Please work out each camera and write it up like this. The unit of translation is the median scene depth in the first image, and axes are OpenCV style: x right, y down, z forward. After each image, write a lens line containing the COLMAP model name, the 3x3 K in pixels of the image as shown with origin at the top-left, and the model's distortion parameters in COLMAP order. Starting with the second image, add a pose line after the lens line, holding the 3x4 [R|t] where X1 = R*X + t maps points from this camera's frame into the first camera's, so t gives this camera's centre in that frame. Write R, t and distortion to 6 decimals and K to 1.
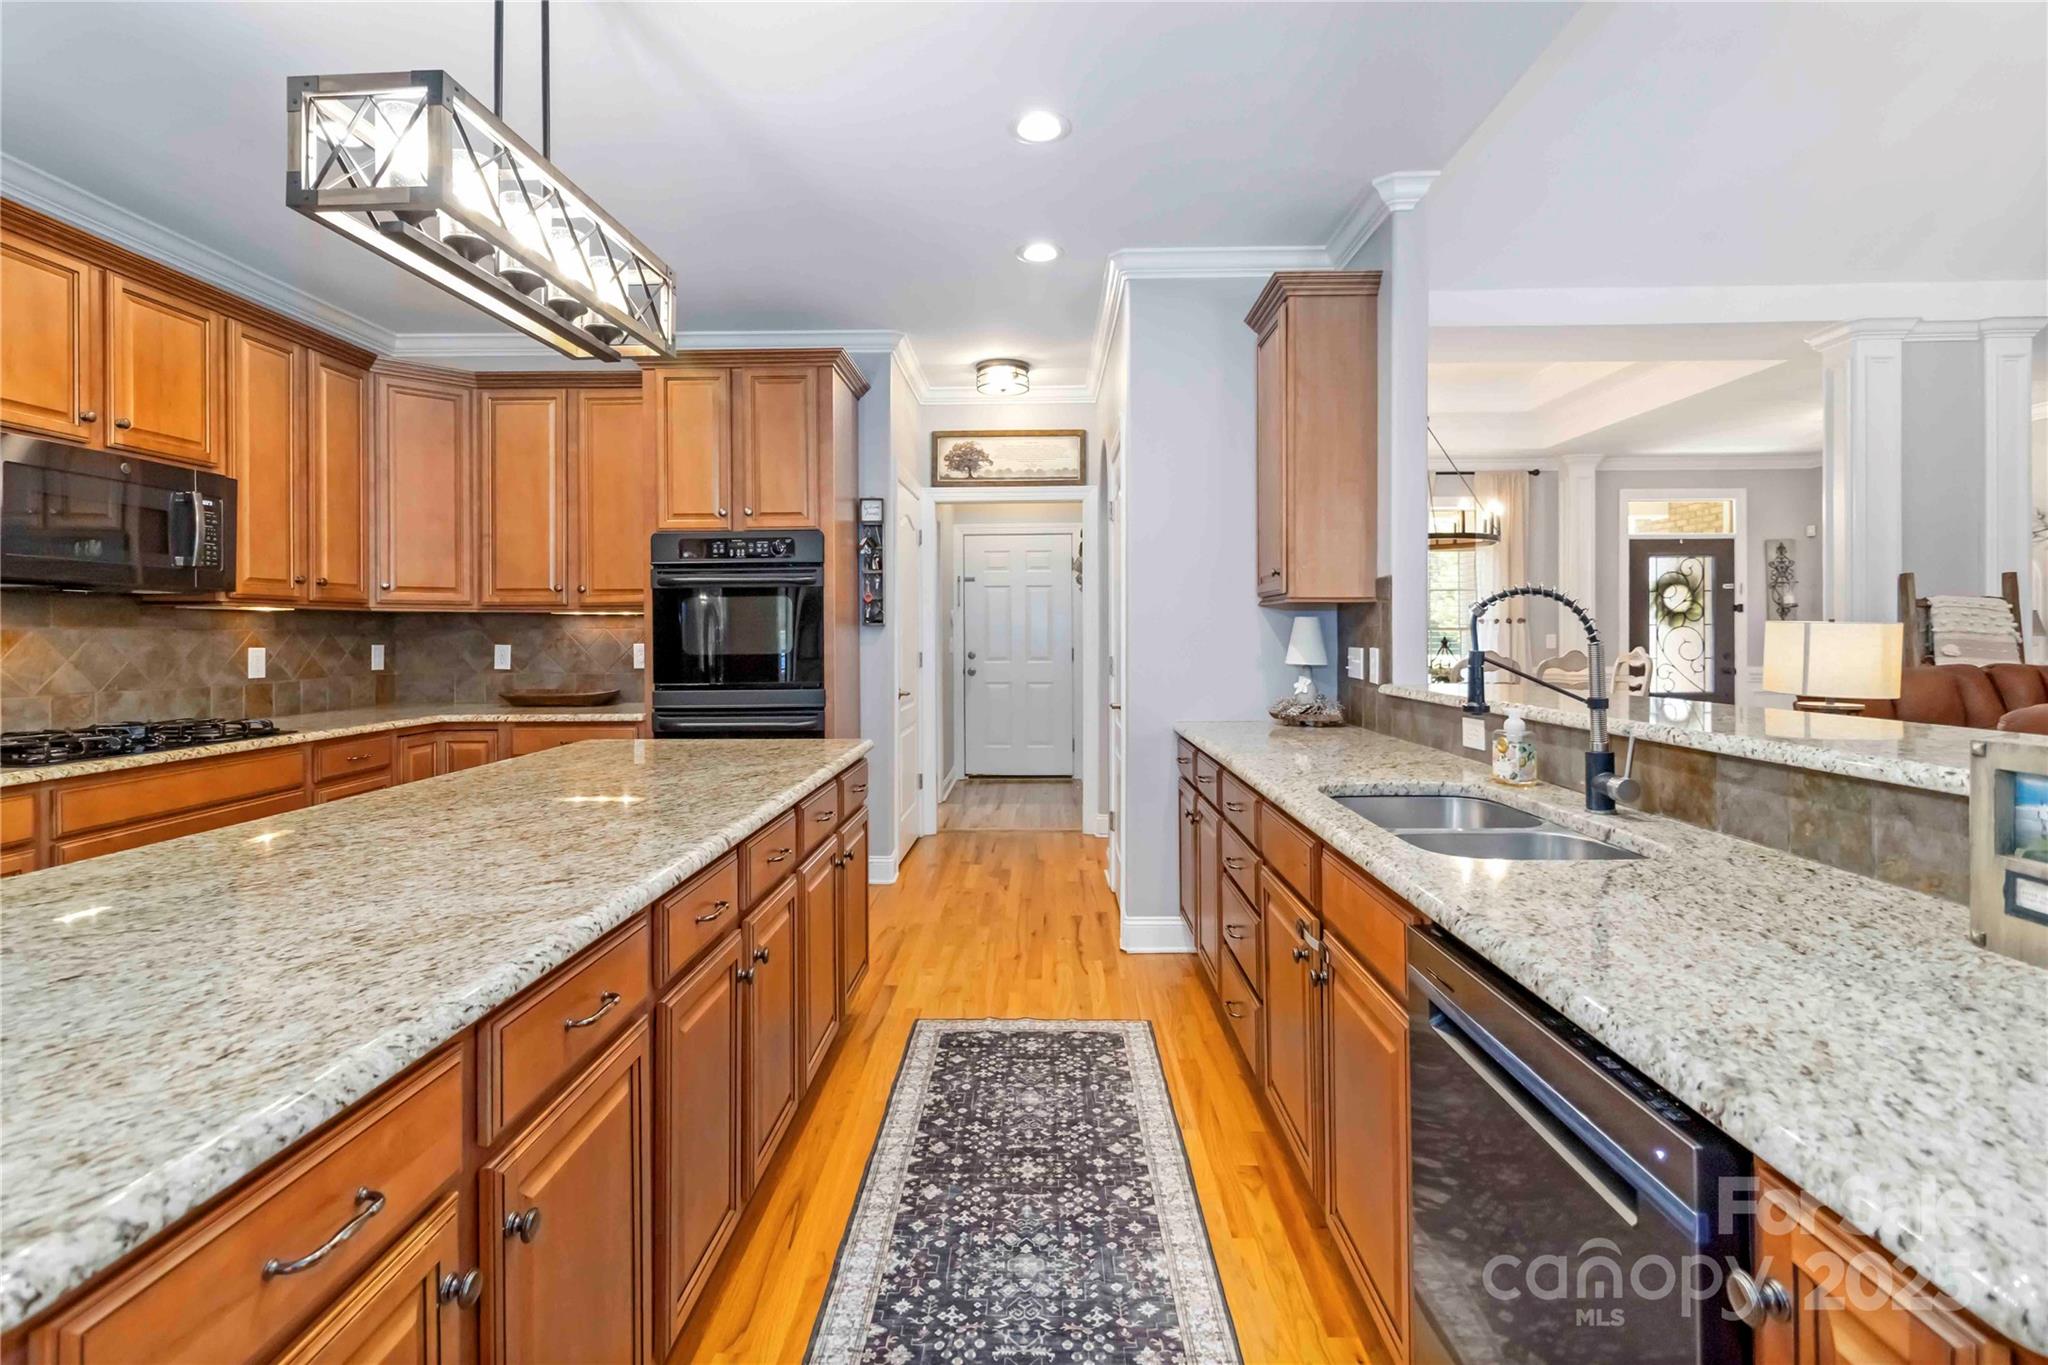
lens RADIAL K [[959.6, 0, 1021.5], [0, 959.6, 635.7], [0, 0, 1]] dist [0.002633, 0.000793]
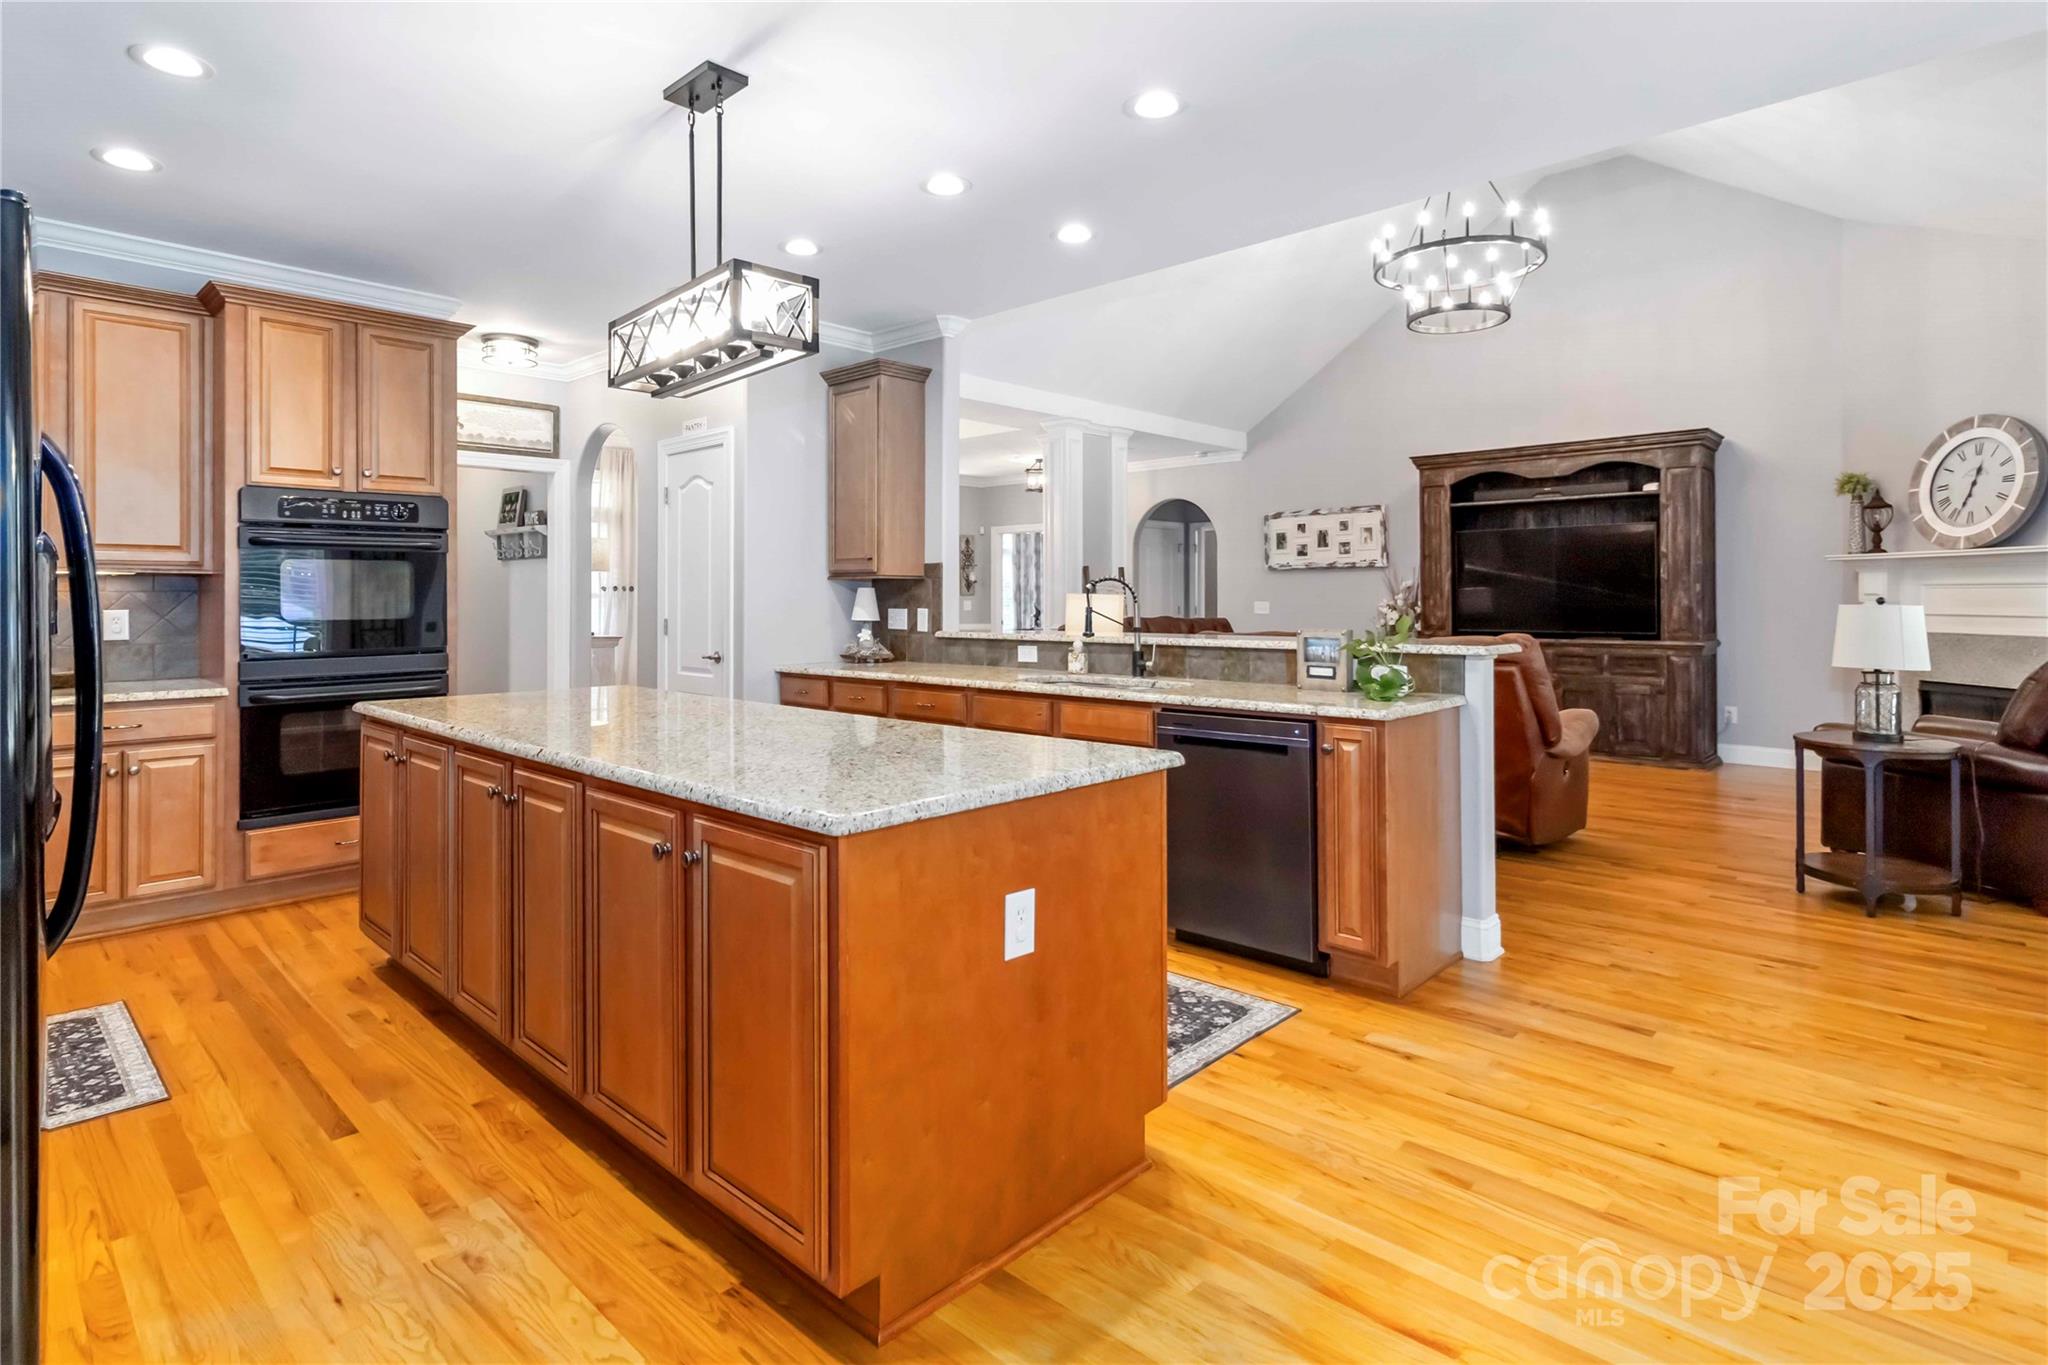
lens RADIAL K [[1039.4, 0, 1006.7], [0, 1039.4, 597.9], [0, 0, 1]] dist [-0.001352, 0.000901]
pose [[0.678831, 0.004106, 0.734283, -0.615231], [0.000392, 0.999982, -0.005954, 0.004192], [-0.734295, 0.004330, 0.678817, -0.190463]]
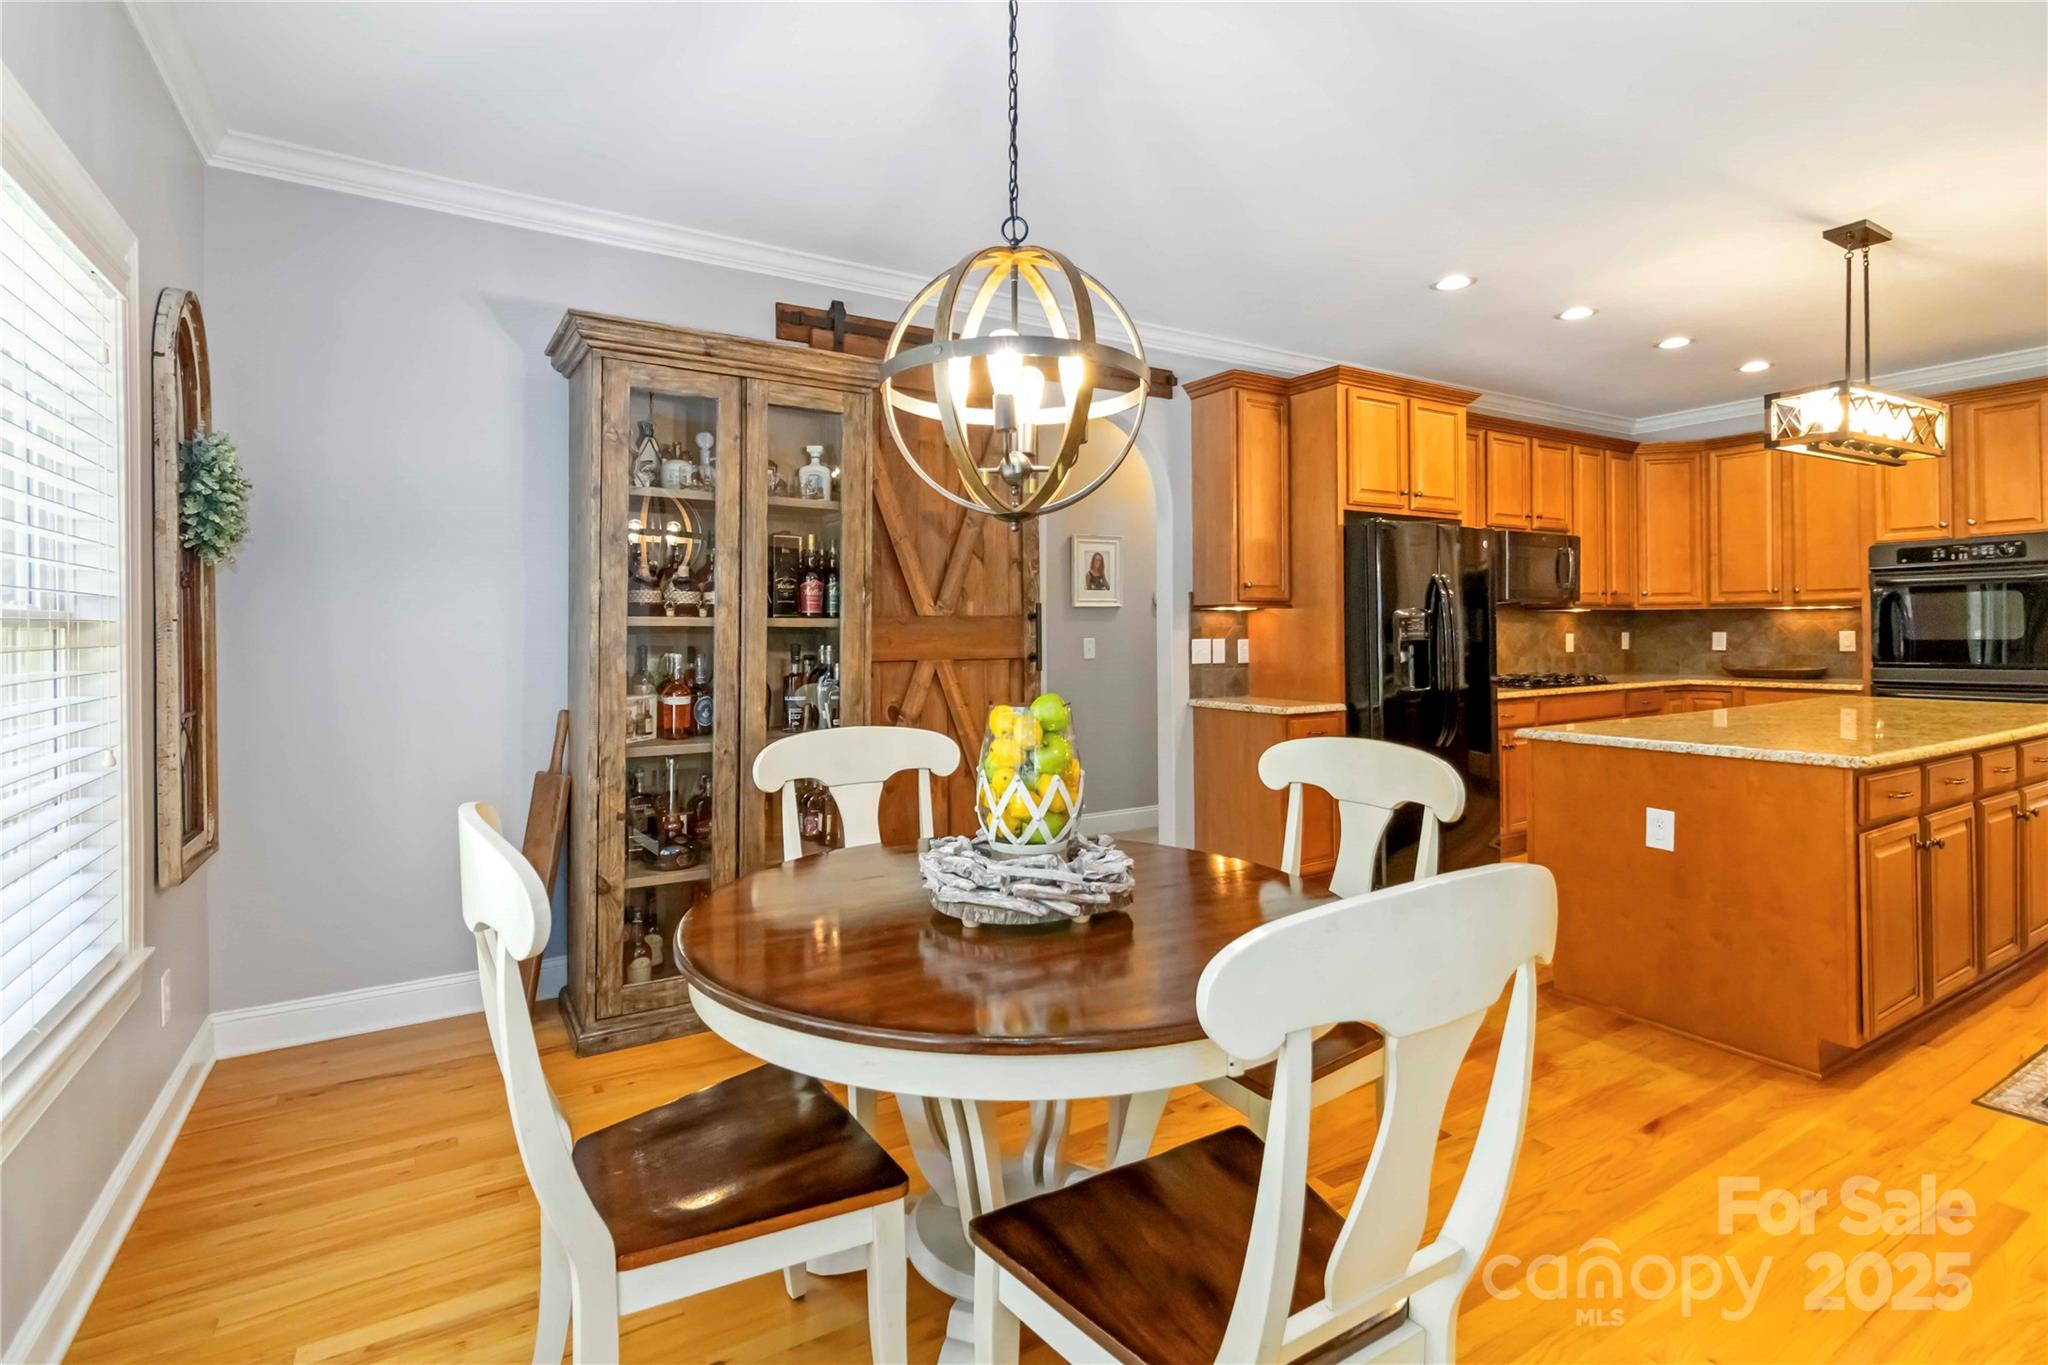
lens RADIAL K [[967.3, 0, 1021.6], [0, 967.3, 627.7], [0, 0, 1]] dist [-0.000938, -0.000156]
pose [[0.536770, -0.004371, -0.843717, 0.098971], [0.005768, 0.999982, -0.001510, -0.000682], [0.843709, -0.004056, 0.536785, -0.661960]]
